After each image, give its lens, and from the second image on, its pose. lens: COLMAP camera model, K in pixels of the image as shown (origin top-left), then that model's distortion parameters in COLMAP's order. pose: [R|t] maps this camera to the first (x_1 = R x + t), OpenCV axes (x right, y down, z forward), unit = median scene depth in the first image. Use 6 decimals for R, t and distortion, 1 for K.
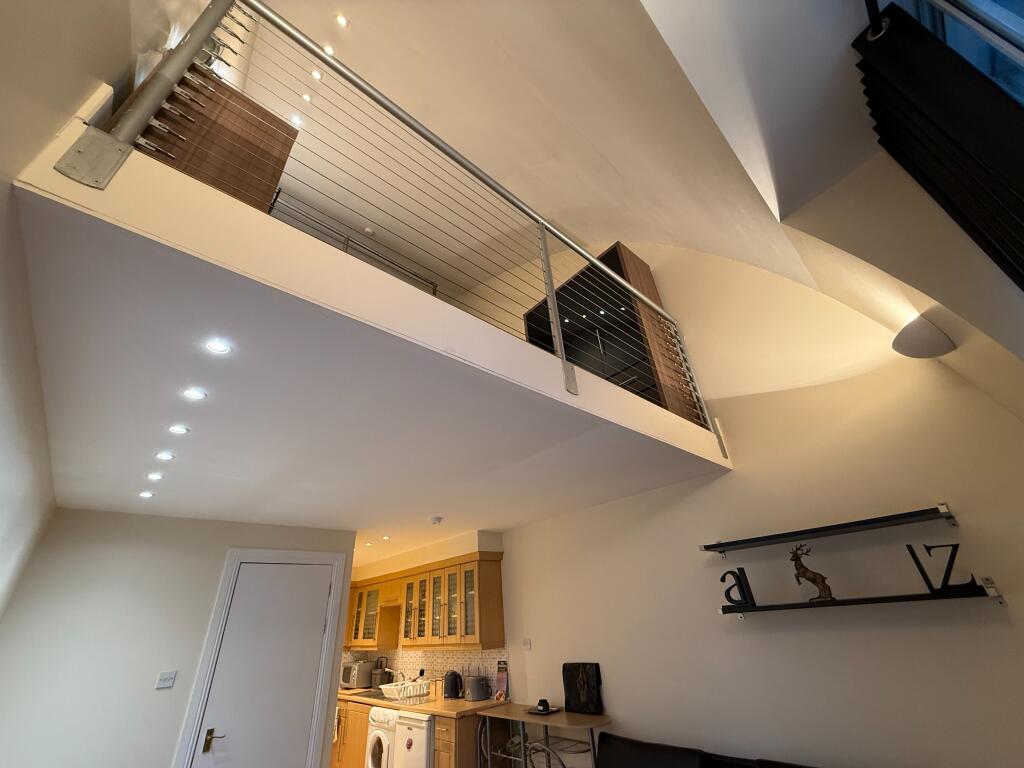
lens RADIAL K [[405.7, 0, 510.3], [0, 405.7, 382.6], [0, 0, 1]] dist [-0.000671, -0.000677]
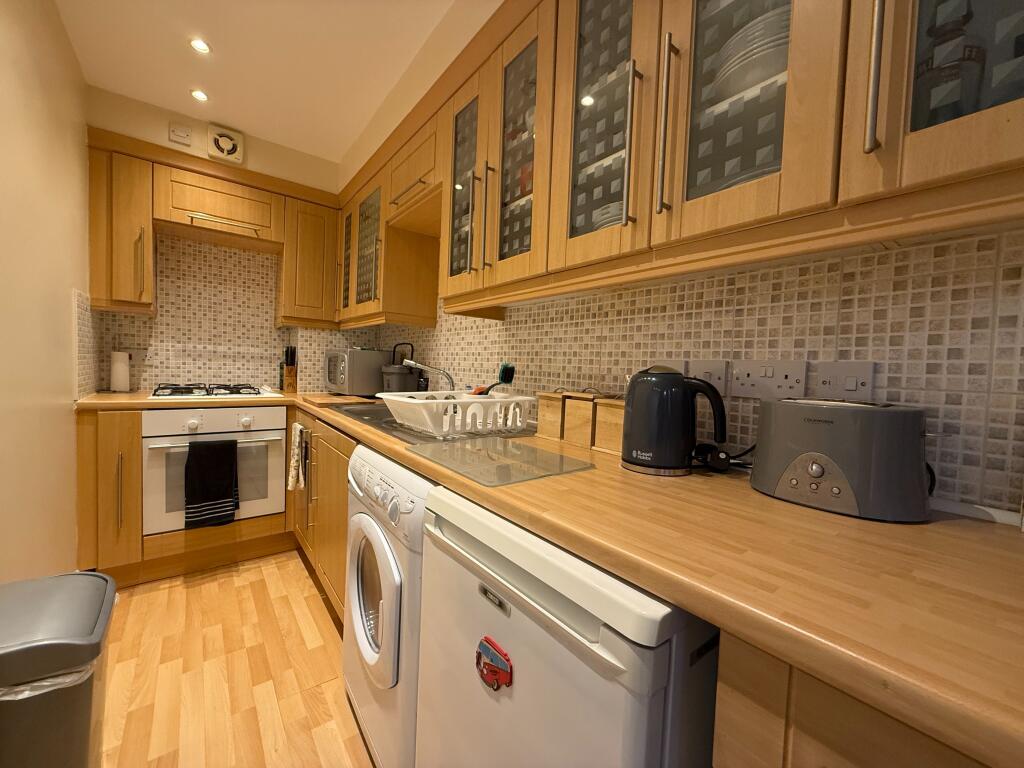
lens RADIAL K [[405.7, 0, 514.3], [0, 405.7, 385.7], [0, 0, 1]] dist [-0.000671, -0.000677]
pose [[0.991931, 0.110661, -0.061855, -0.235104], [-0.059445, 0.836946, 0.544048, 0.670997], [0.111974, -0.535981, 0.836771, 0.890261]]
